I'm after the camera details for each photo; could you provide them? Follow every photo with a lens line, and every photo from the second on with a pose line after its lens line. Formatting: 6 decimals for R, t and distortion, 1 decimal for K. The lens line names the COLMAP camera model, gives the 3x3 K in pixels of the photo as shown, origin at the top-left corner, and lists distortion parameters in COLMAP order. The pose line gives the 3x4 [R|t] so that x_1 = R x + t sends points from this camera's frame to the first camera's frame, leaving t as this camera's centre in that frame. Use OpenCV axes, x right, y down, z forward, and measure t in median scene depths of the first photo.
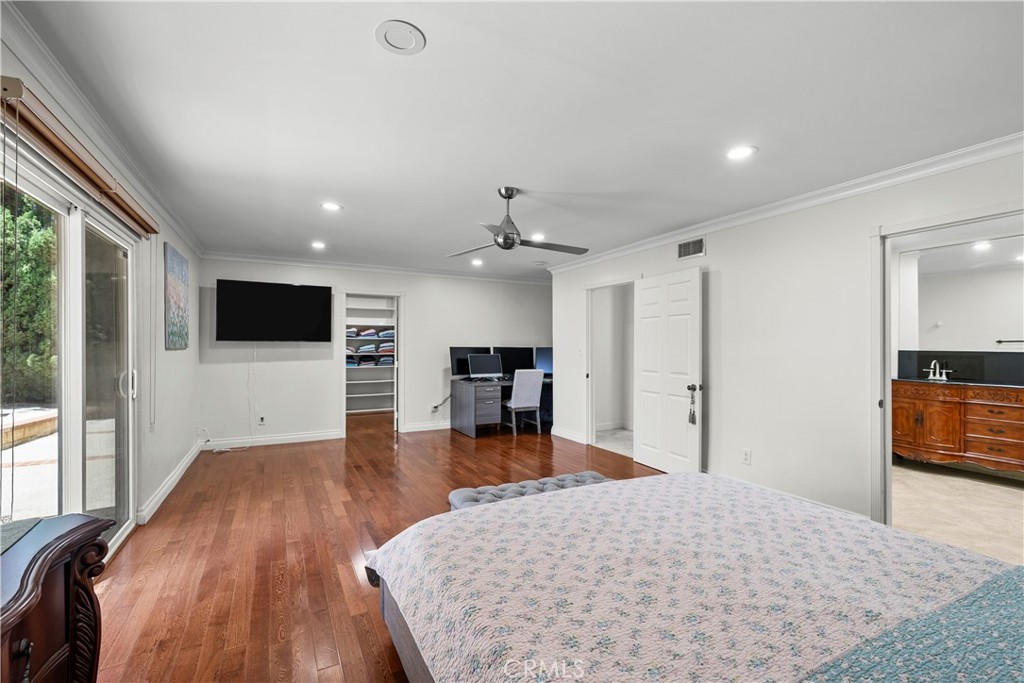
lens RADIAL K [[437.6, 0, 506.3], [0, 437.6, 341.8], [0, 0, 1]] dist [-0.002761, -0.000153]
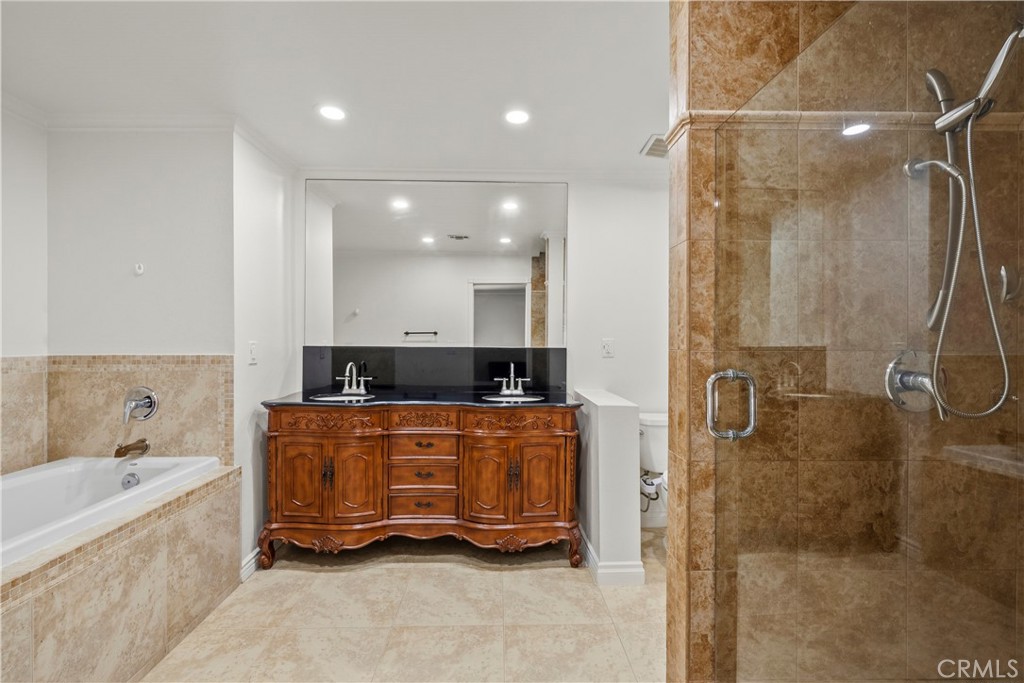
lens RADIAL K [[437.6, 0, 506.3], [0, 437.6, 341.8], [0, 0, 1]] dist [-0.002761, -0.000153]
pose [[0.446380, -0.009165, 0.894796, 0.574069], [-0.006881, 0.999883, 0.013674, 0.004798], [-0.894817, -0.012261, 0.446265, 0.575294]]
